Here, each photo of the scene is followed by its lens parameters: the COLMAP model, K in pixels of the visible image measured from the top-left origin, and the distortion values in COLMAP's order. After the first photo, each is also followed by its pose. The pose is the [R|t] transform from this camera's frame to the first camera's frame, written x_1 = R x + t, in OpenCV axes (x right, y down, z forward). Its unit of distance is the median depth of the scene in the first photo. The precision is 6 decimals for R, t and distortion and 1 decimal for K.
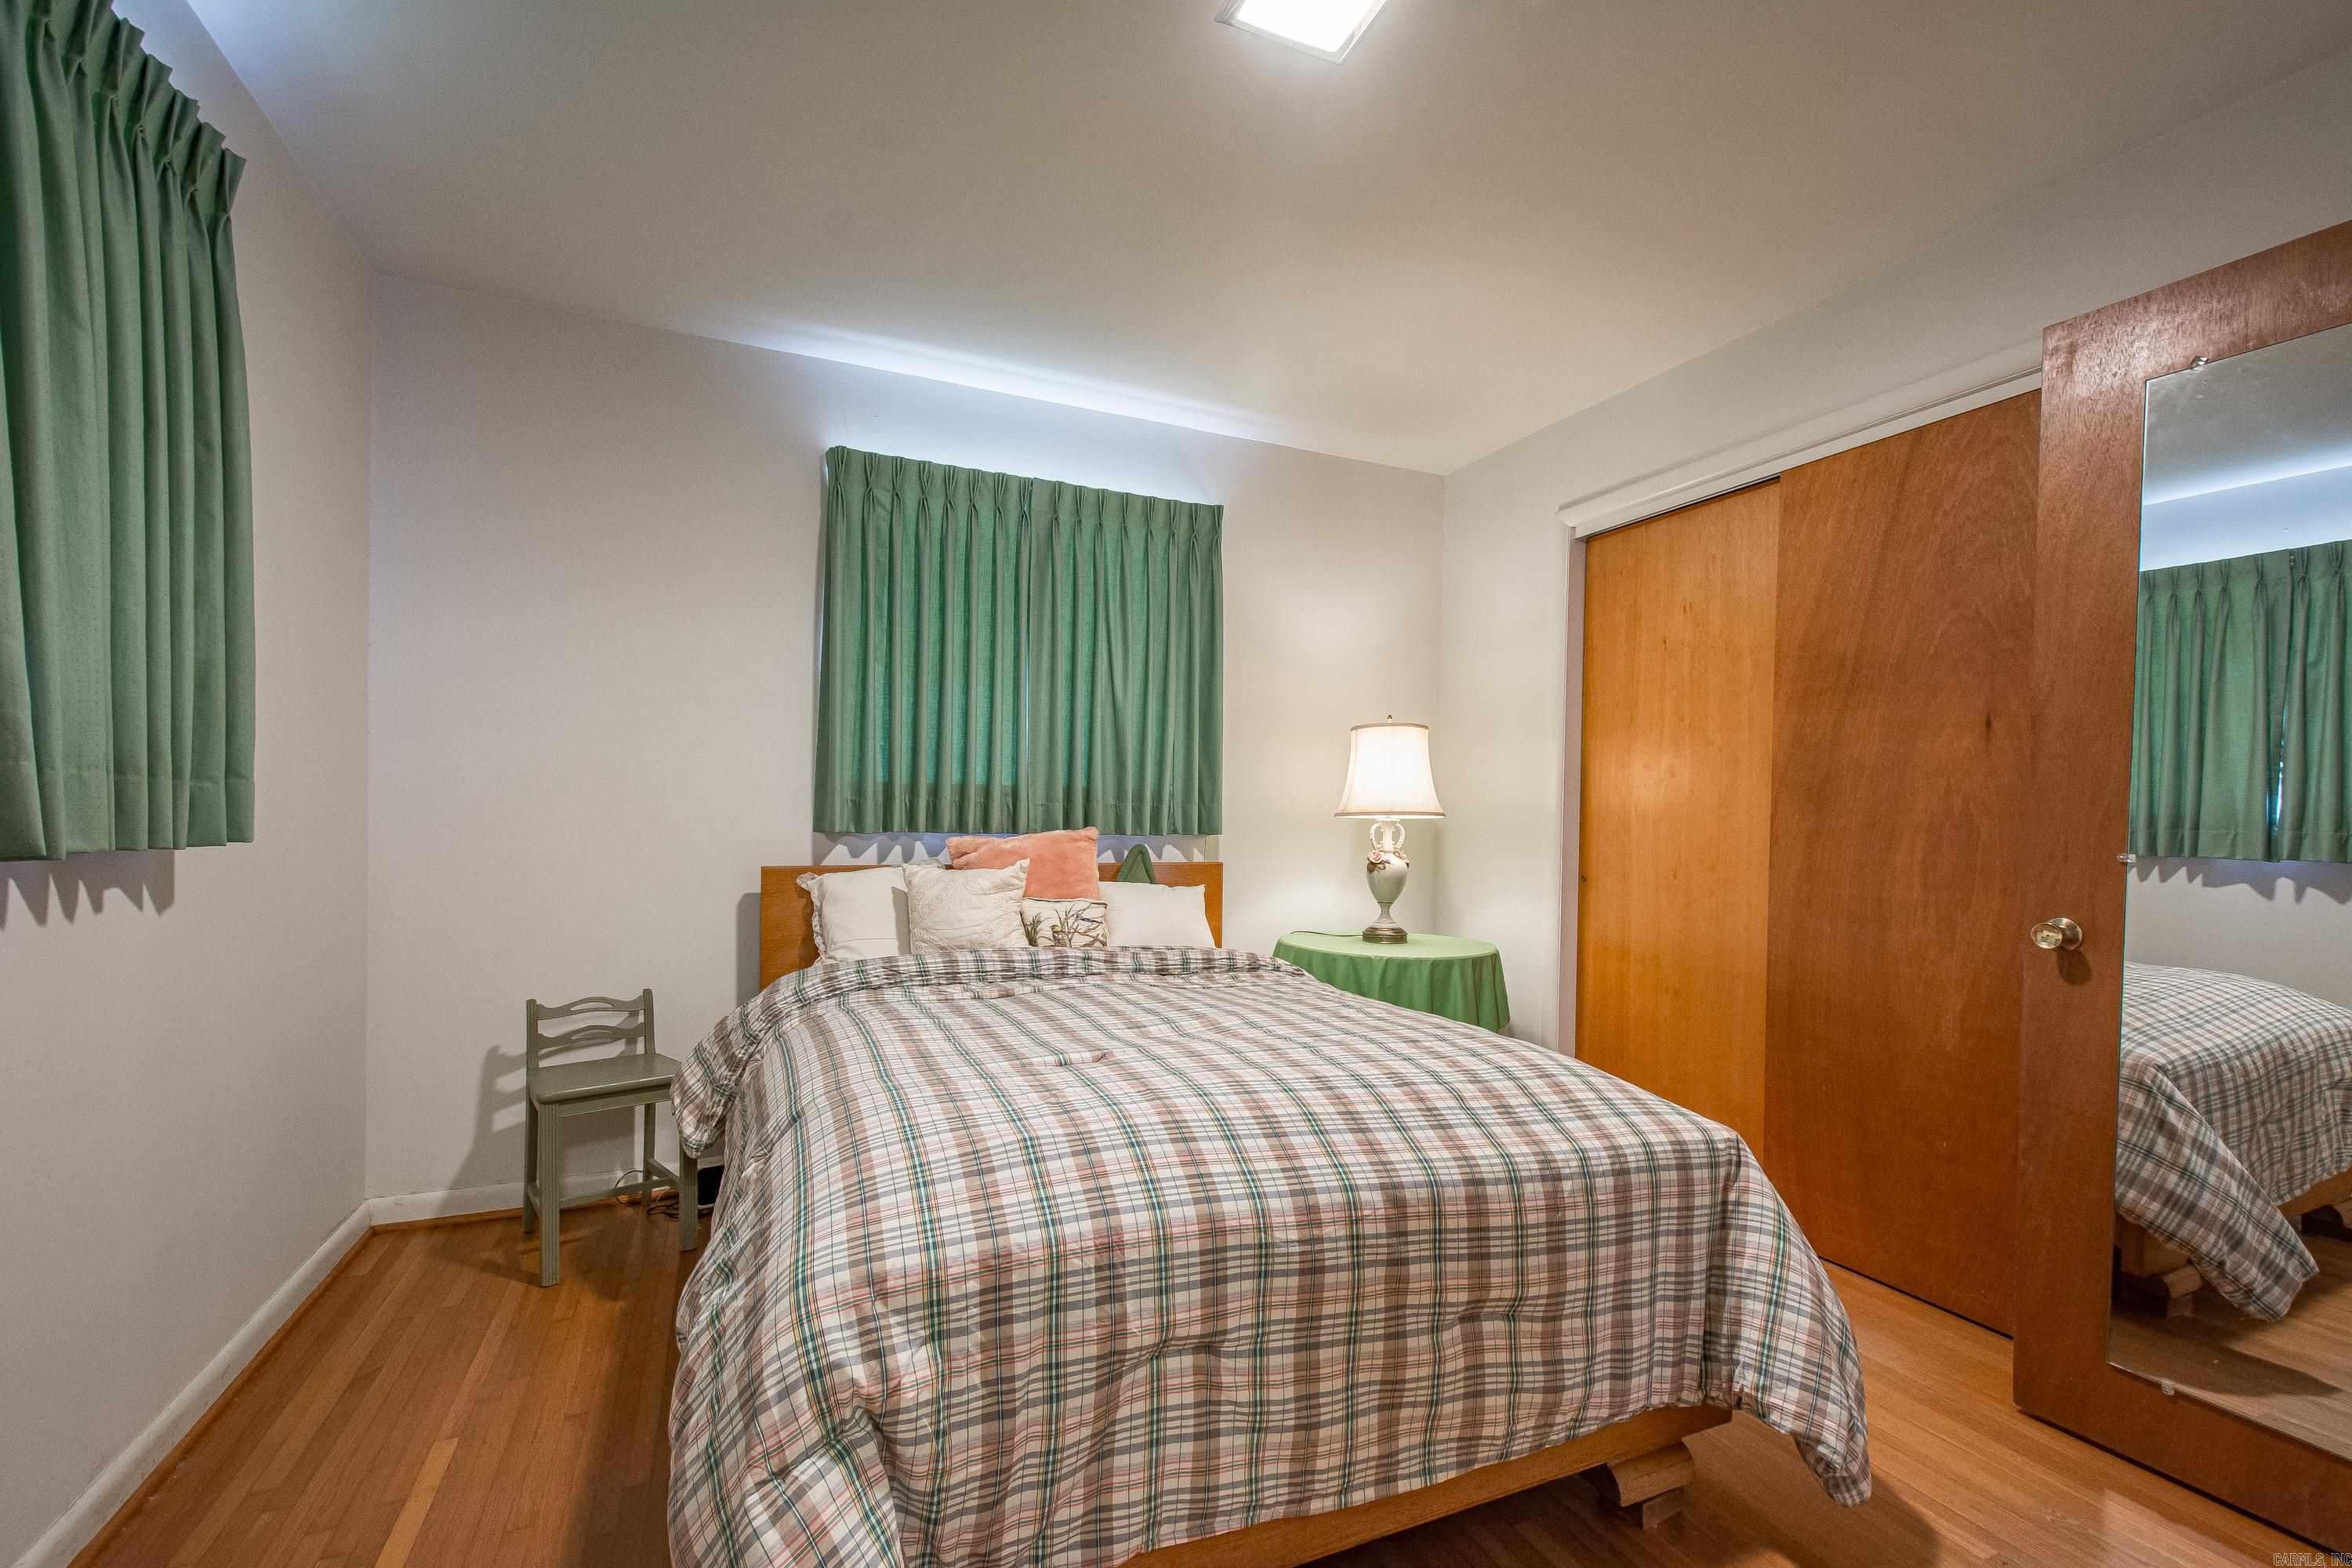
lens RADIAL K [[1046.4, 0, 1236.6], [0, 1046.4, 816.3], [0, 0, 1]] dist [0.014190, -0.007124]
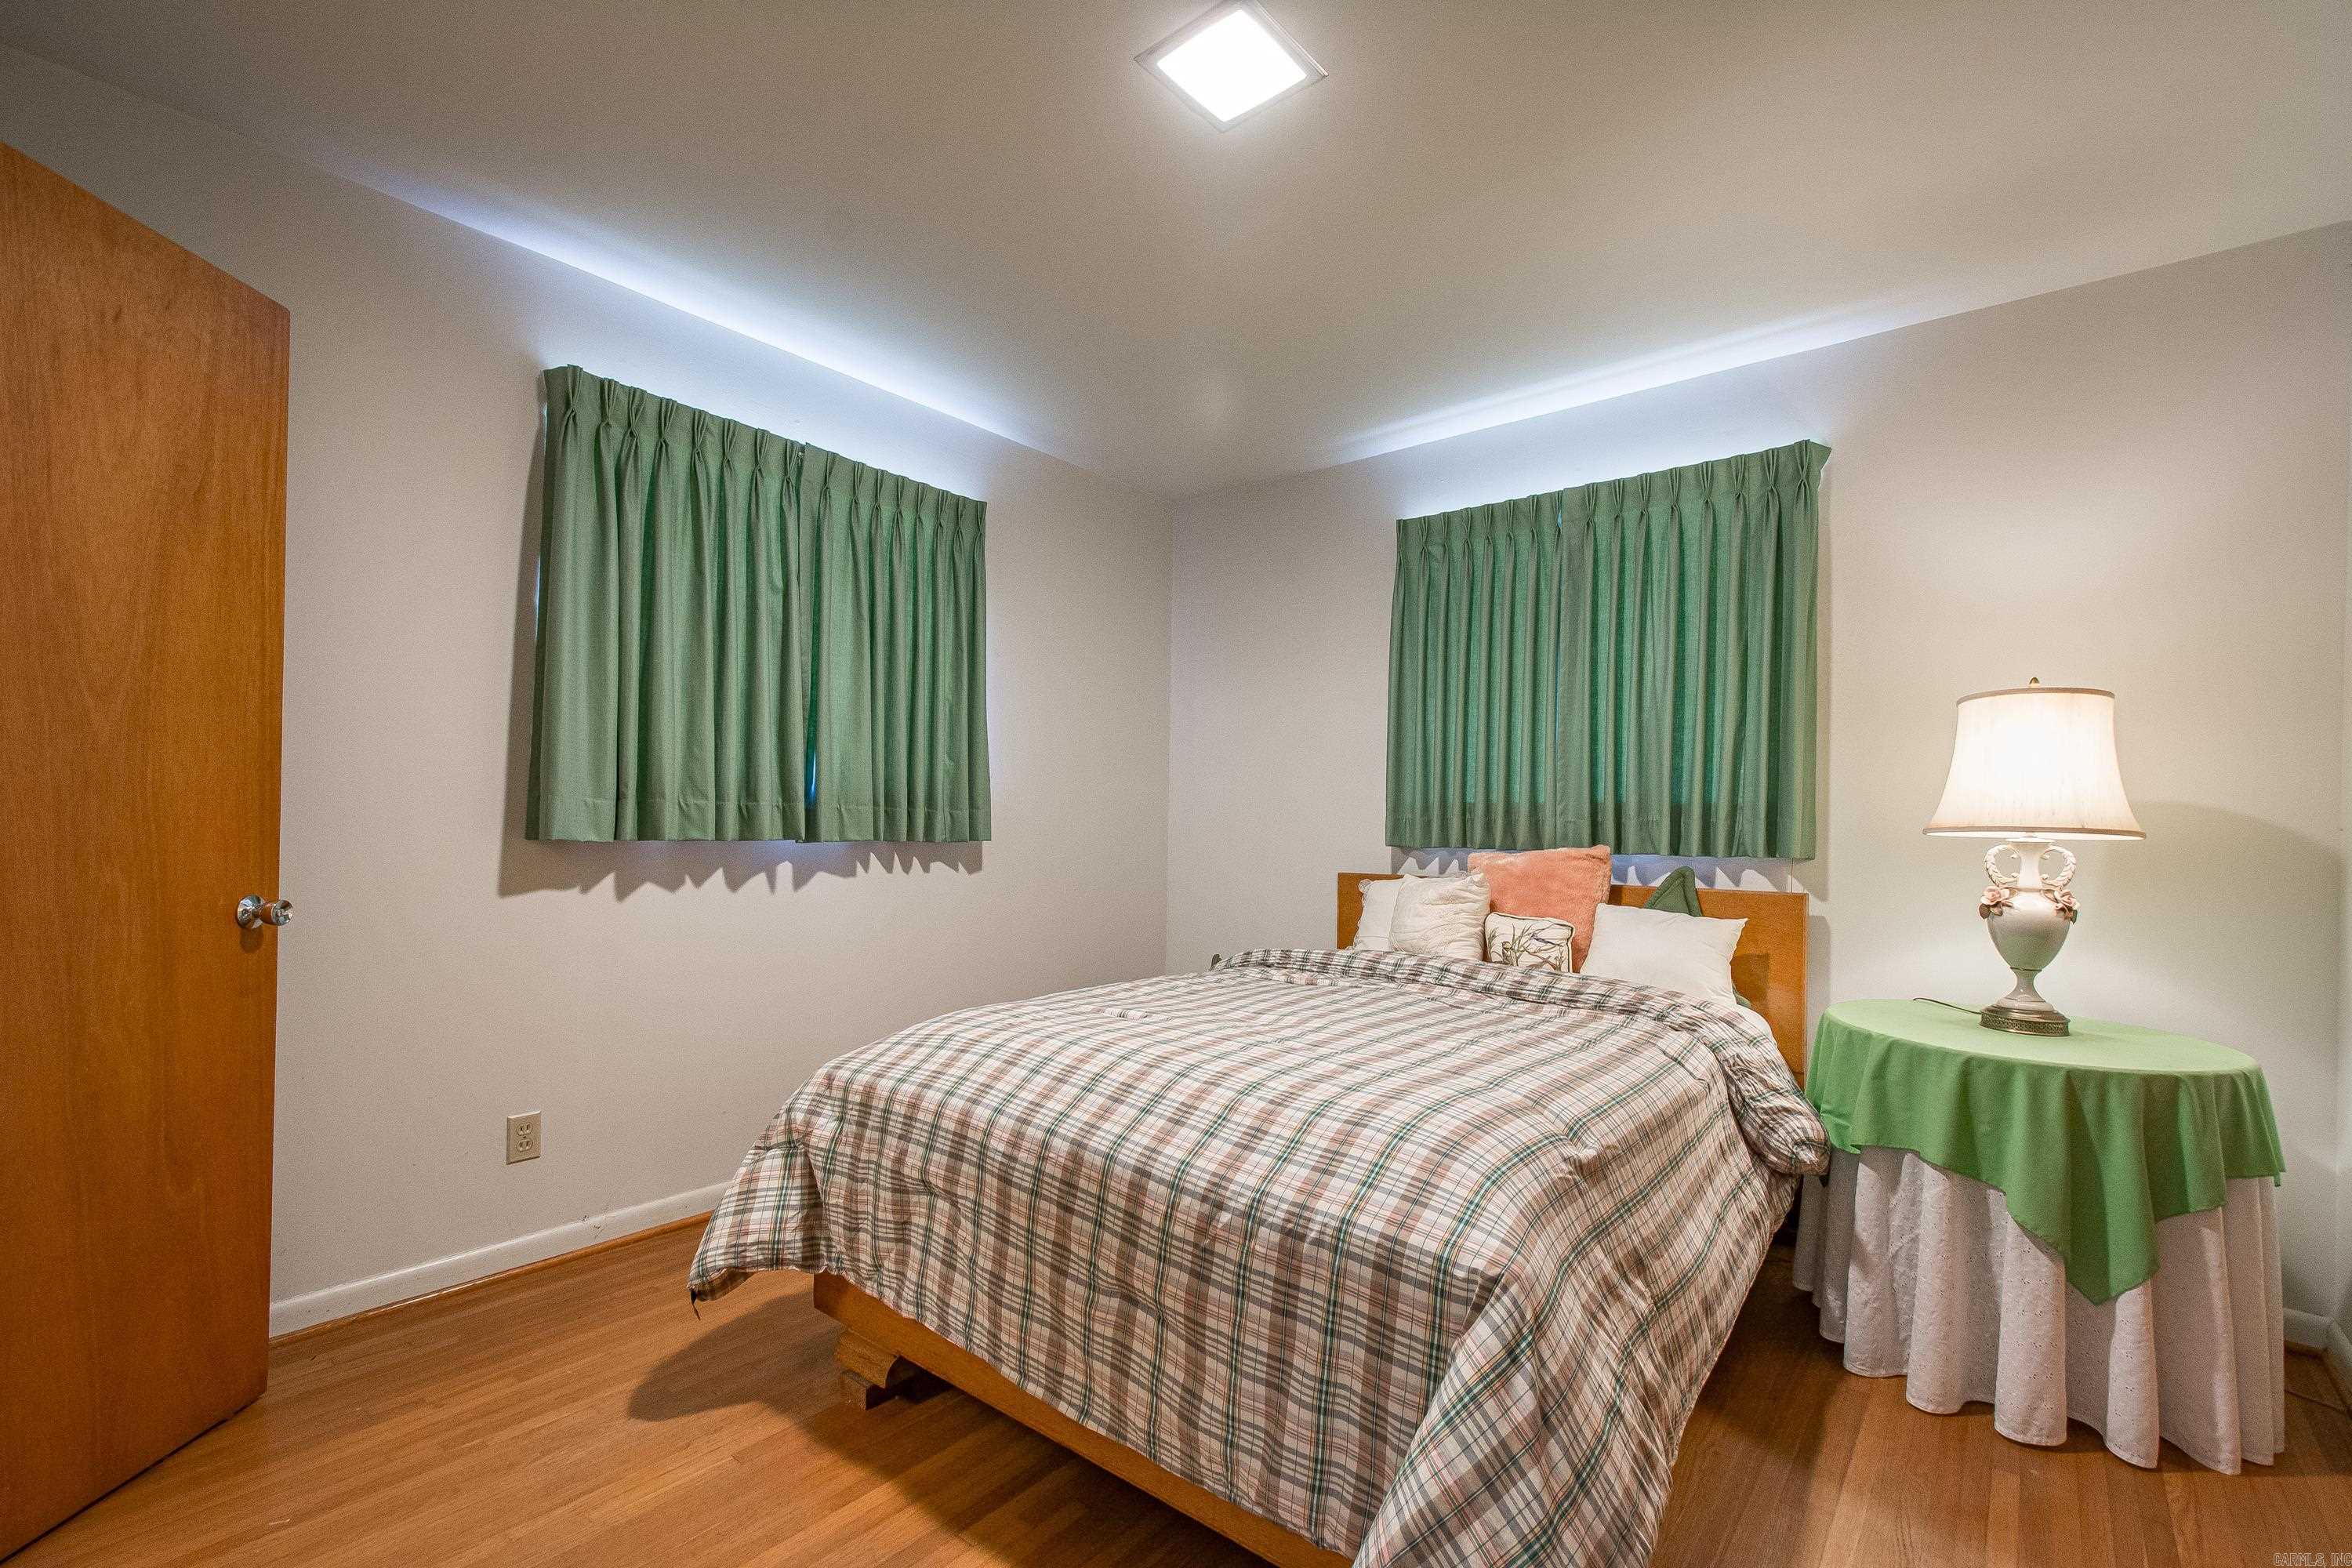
lens RADIAL K [[1046.4, 0, 1177.9], [0, 1046.4, 805.1], [0, 0, 1]] dist [0.014190, -0.007124]
pose [[0.424272, -0.023814, -0.905221, 0.887331], [-0.009875, 0.999473, -0.030922, 0.011994], [0.905481, 0.022058, 0.423814, 0.432874]]
